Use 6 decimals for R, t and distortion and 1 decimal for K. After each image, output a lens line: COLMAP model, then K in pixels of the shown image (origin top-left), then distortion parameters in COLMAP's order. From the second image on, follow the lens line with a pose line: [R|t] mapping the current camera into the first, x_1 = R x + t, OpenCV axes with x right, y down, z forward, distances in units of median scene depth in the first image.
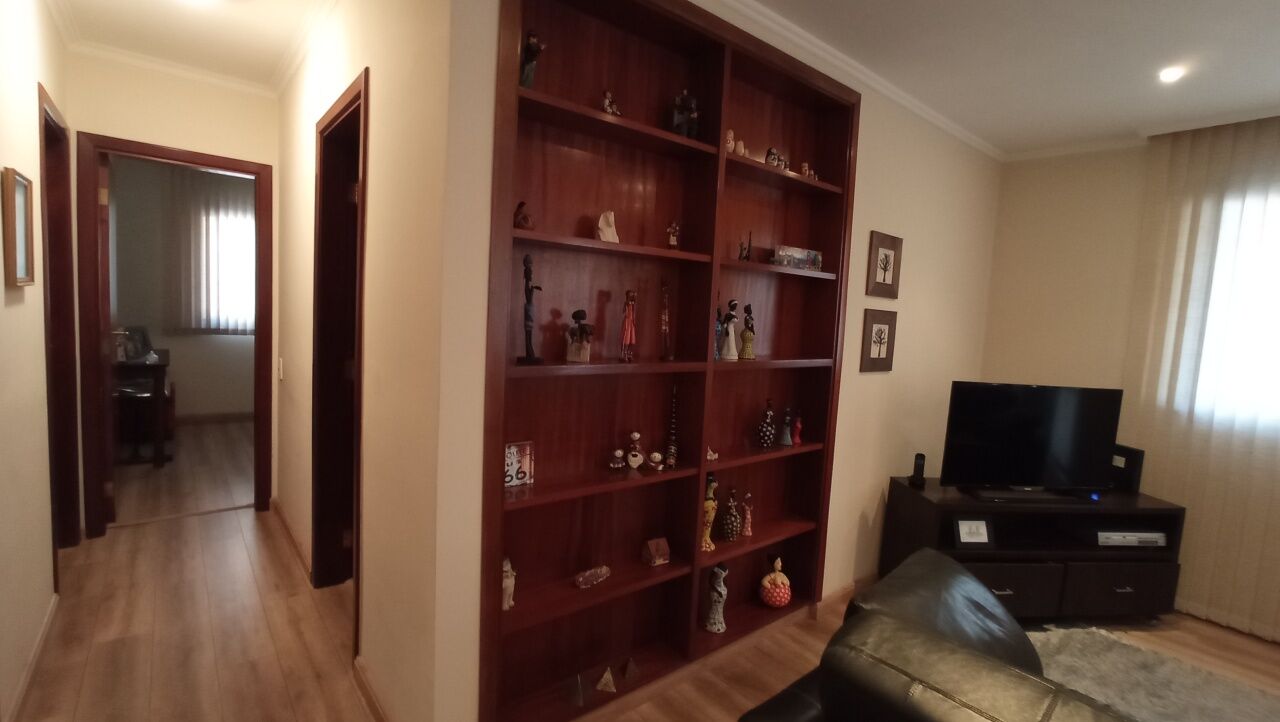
lens RADIAL K [[580.0, 0, 645.0], [0, 580.0, 364.3], [0, 0, 1]] dist [-0.068172, 0.054765]
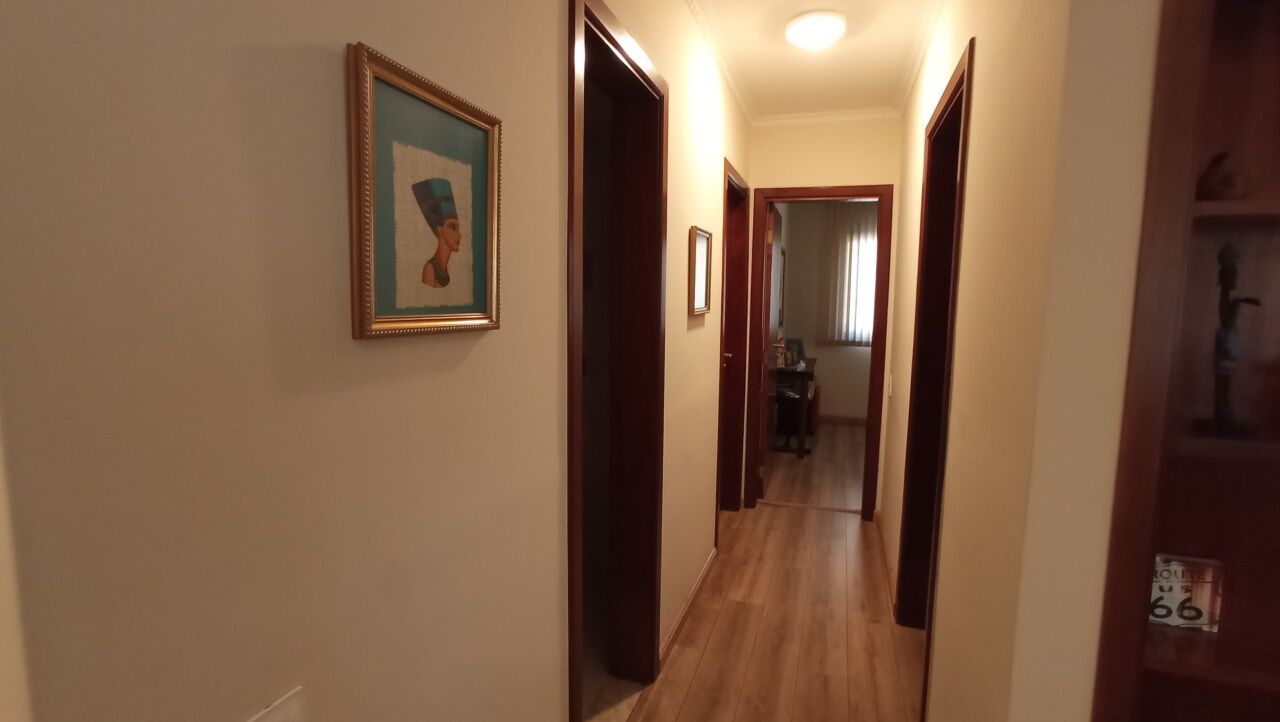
lens RADIAL K [[580.4, 0, 640.1], [0, 580.4, 354.9], [0, 0, 1]] dist [-0.048170, 0.019096]
pose [[0.520046, 0.039333, -0.853232, -0.017026], [-0.069735, 0.997559, 0.003483, -0.025819], [0.851287, 0.057689, 0.521520, 0.138326]]
